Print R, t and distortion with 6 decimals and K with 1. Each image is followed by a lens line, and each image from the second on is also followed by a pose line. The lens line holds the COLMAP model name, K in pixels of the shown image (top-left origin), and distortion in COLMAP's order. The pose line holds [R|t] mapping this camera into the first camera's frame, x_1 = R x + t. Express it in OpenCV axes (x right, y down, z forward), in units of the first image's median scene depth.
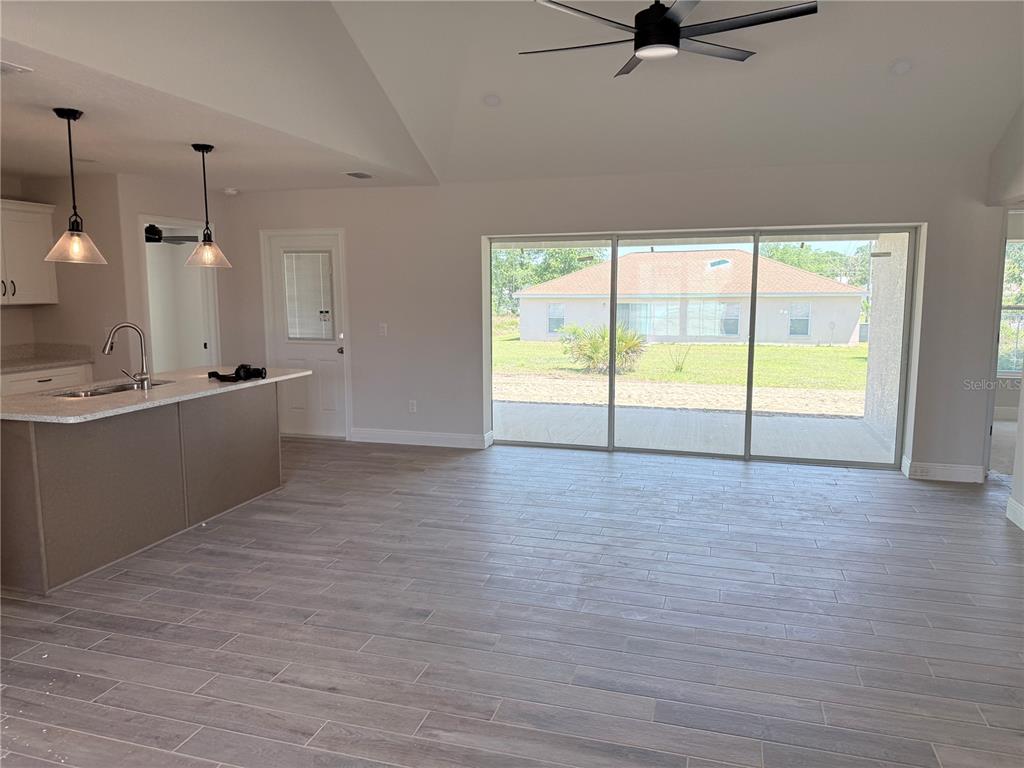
lens RADIAL K [[713.2, 0, 508.0], [0, 713.2, 383.4], [0, 0, 1]] dist [0.114809, -0.188963]
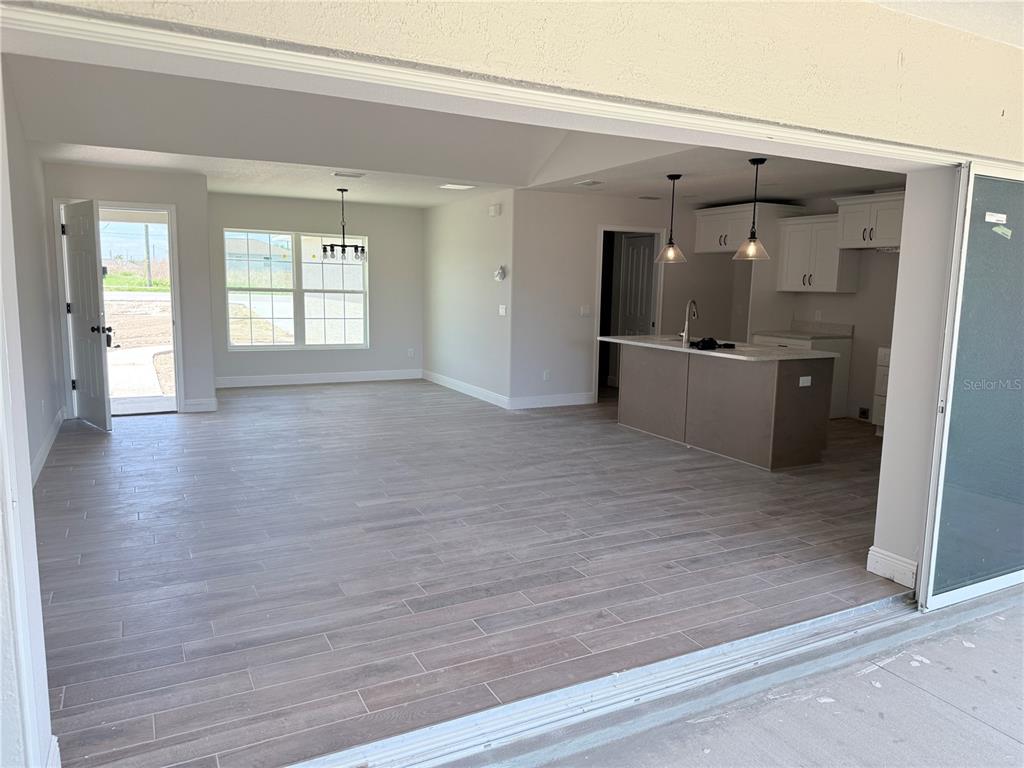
lens RADIAL K [[719.0, 0, 508.4], [0, 719.0, 385.2], [0, 0, 1]] dist [0.073210, -0.104033]
pose [[-0.717321, 0.089360, -0.690988, 0.725103], [-0.110561, 0.964577, 0.239516, -0.199559], [0.687914, 0.248207, -0.682032, 1.563142]]
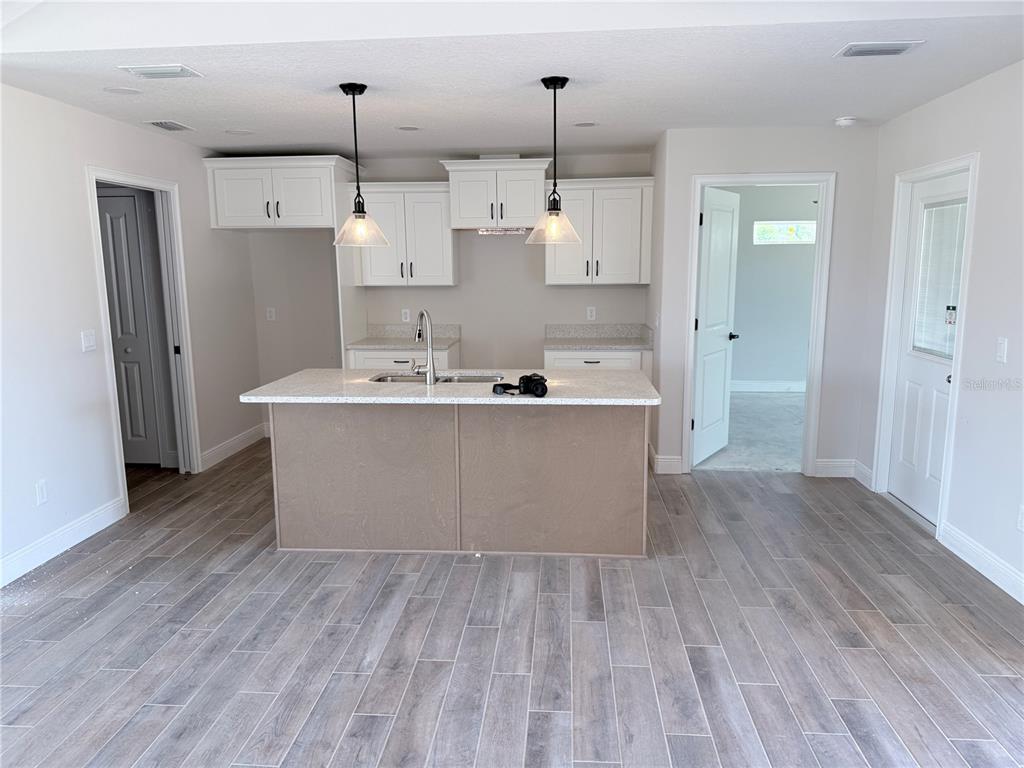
lens RADIAL K [[719.0, 0, 508.4], [0, 719.0, 385.2], [0, 0, 1]] dist [0.073210, -0.104033]
pose [[0.211539, 0.161253, -0.963975, 0.331890], [-0.122400, 0.982902, 0.137559, -0.108635], [0.969675, 0.088891, 0.227660, 0.770409]]
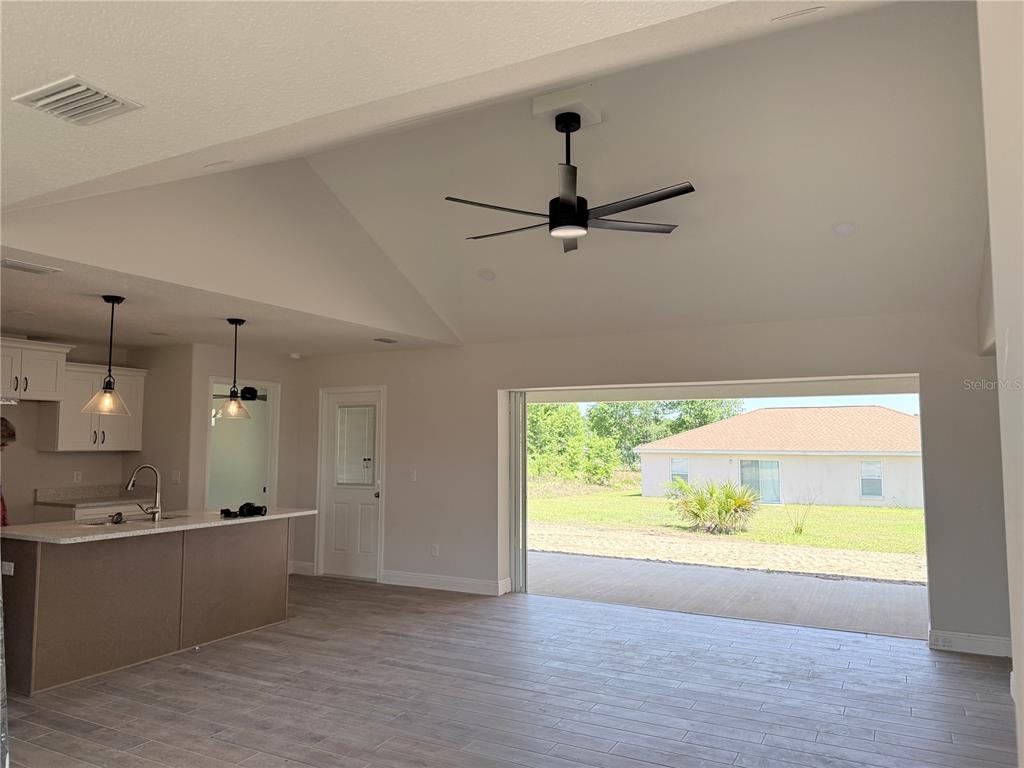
lens RADIAL K [[719.0, 0, 508.4], [0, 719.0, 385.2], [0, 0, 1]] dist [0.073210, -0.104033]
pose [[0.979787, -0.011719, -0.199700, 0.253130], [-0.030945, 0.977387, -0.209183, 0.018512], [0.197636, 0.211135, 0.957268, -0.049345]]
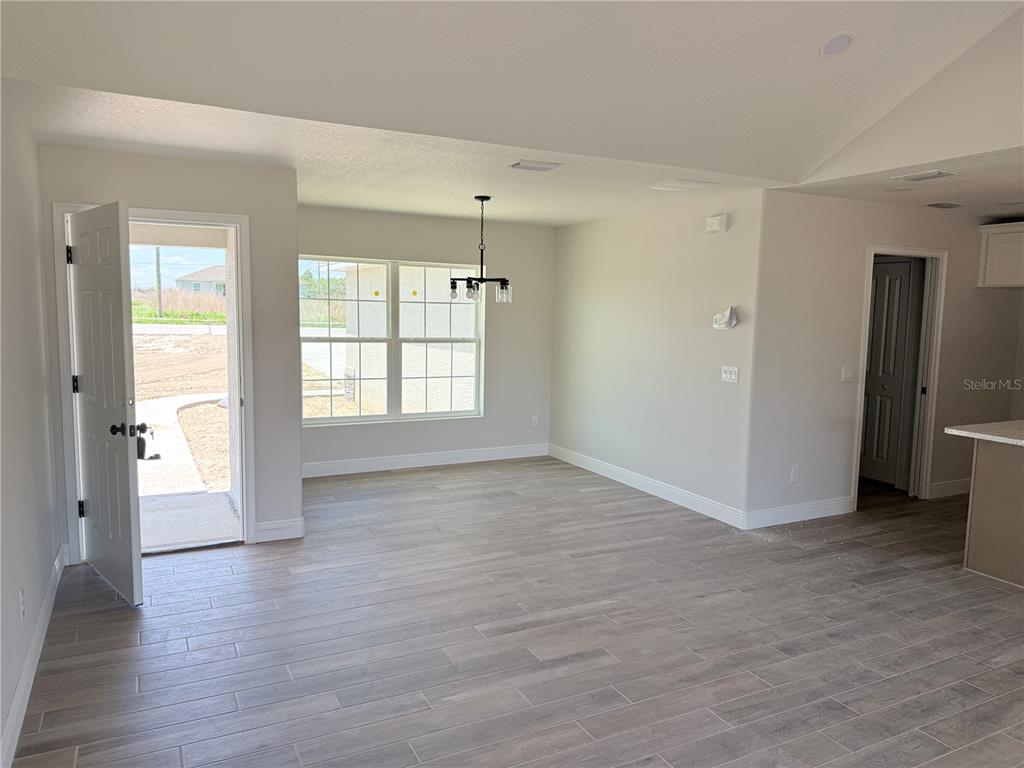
lens RADIAL K [[712.1, 0, 507.5], [0, 712.1, 388.2], [0, 0, 1]] dist [0.024984, -0.044970]
pose [[-0.725883, 0.064717, -0.684767, 0.553695], [-0.107742, 0.972575, 0.206128, -0.133520], [0.679328, 0.223403, -0.699003, 0.909349]]
